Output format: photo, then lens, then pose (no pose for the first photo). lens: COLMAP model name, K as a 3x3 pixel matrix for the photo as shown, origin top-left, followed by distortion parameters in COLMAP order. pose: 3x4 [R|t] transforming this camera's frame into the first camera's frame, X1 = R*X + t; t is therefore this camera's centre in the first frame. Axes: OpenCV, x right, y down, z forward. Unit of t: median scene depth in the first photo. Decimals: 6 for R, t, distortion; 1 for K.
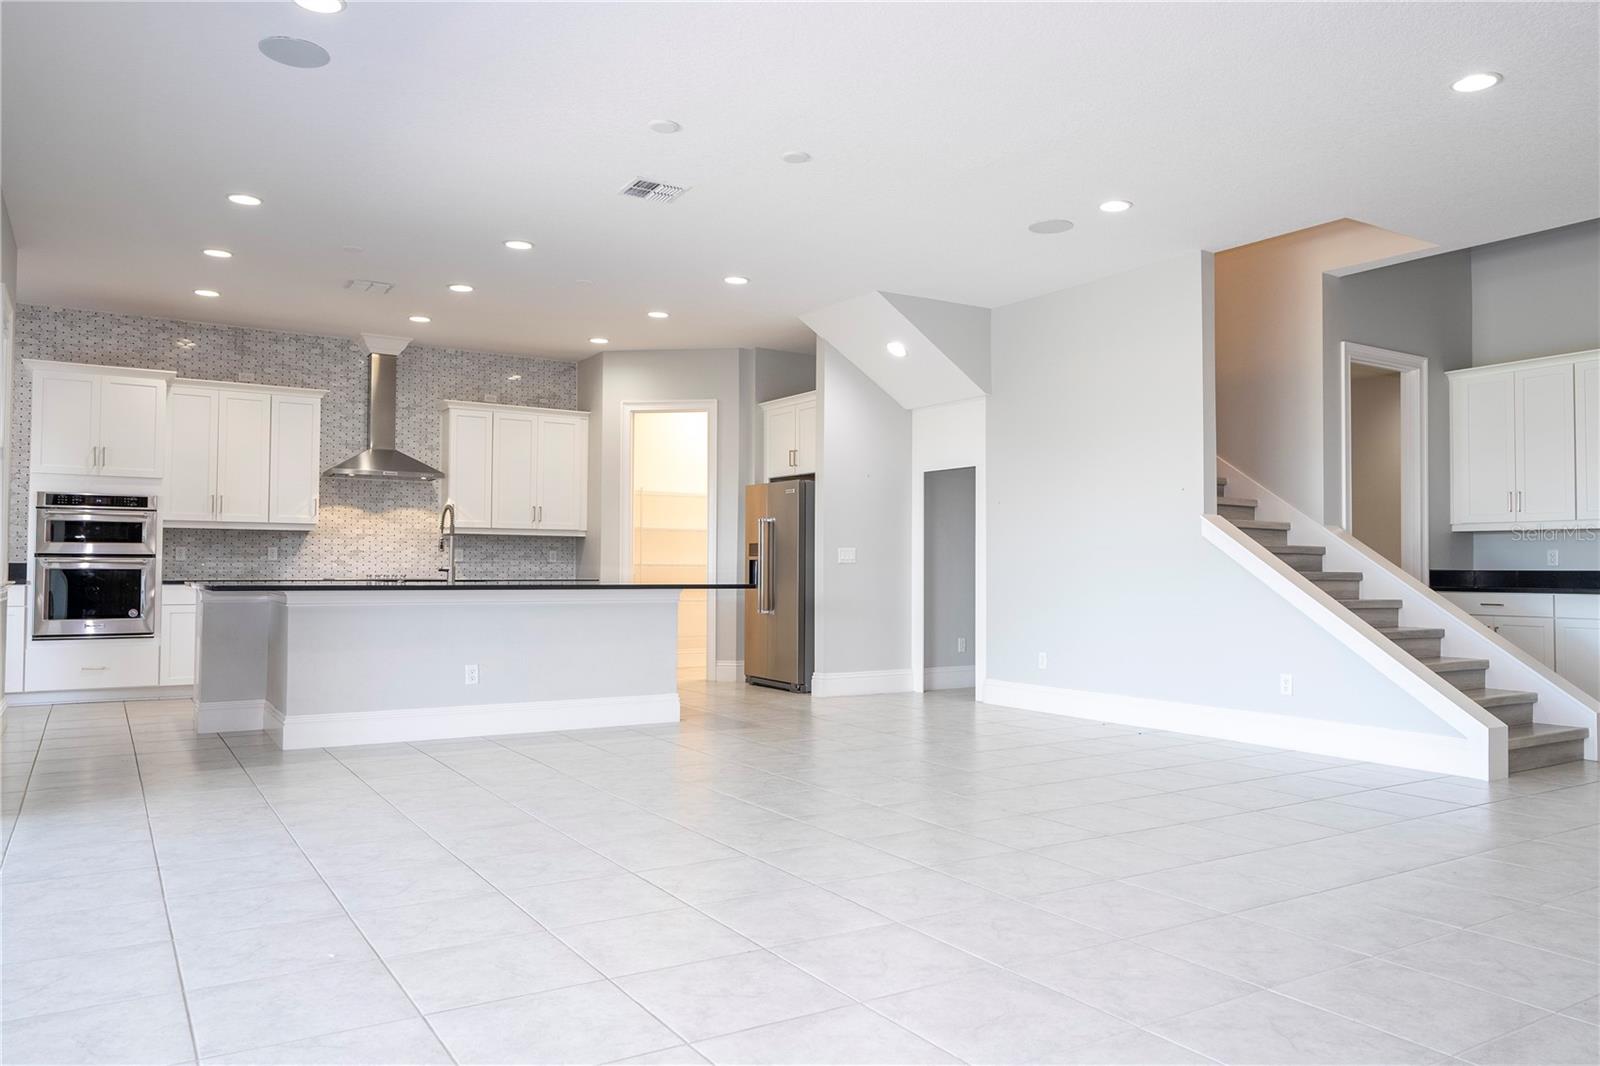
lens RADIAL K [[1185.9, 0, 803.0], [0, 1185.9, 533.6], [0, 0, 1]] dist [0.046948, 0.000282]
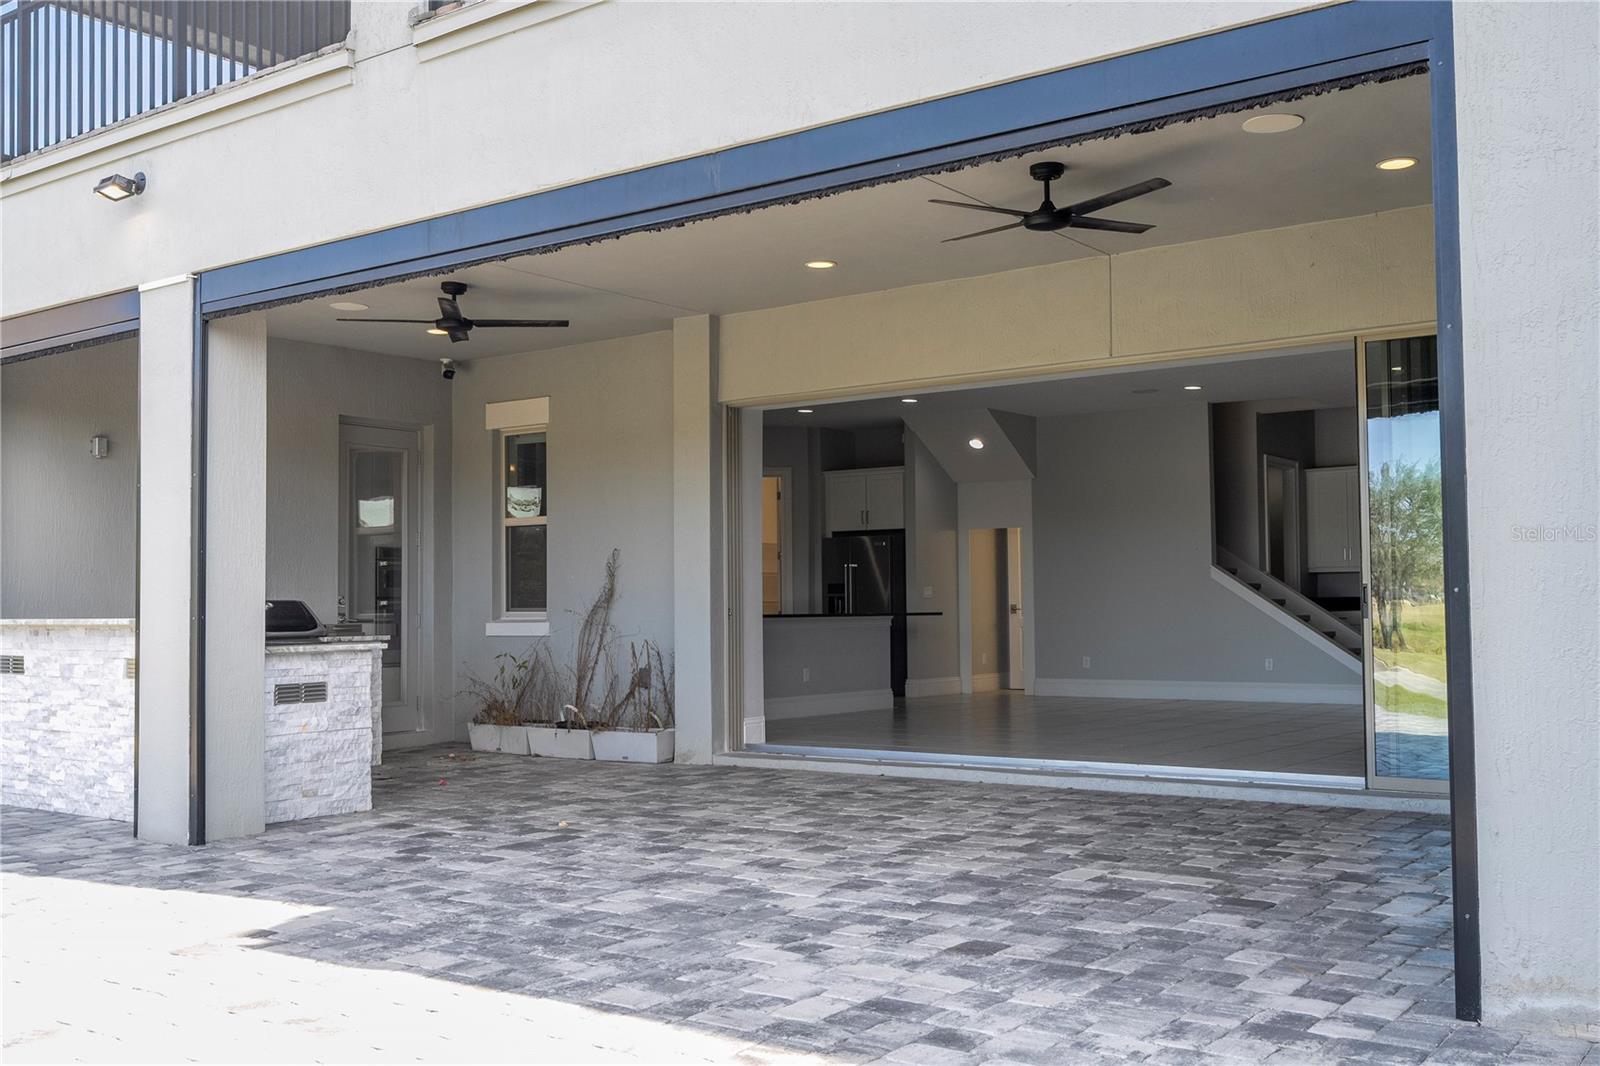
lens RADIAL K [[1551.7, 0, 799.7], [0, 1551.7, 558.5], [0, 0, 1]] dist [0.007054, 0.002057]
pose [[0.923666, 0.000111, 0.383199, -0.773556], [0.002515, 0.999977, -0.006352, -0.008447], [-0.383191, 0.006831, 0.923644, -0.567447]]
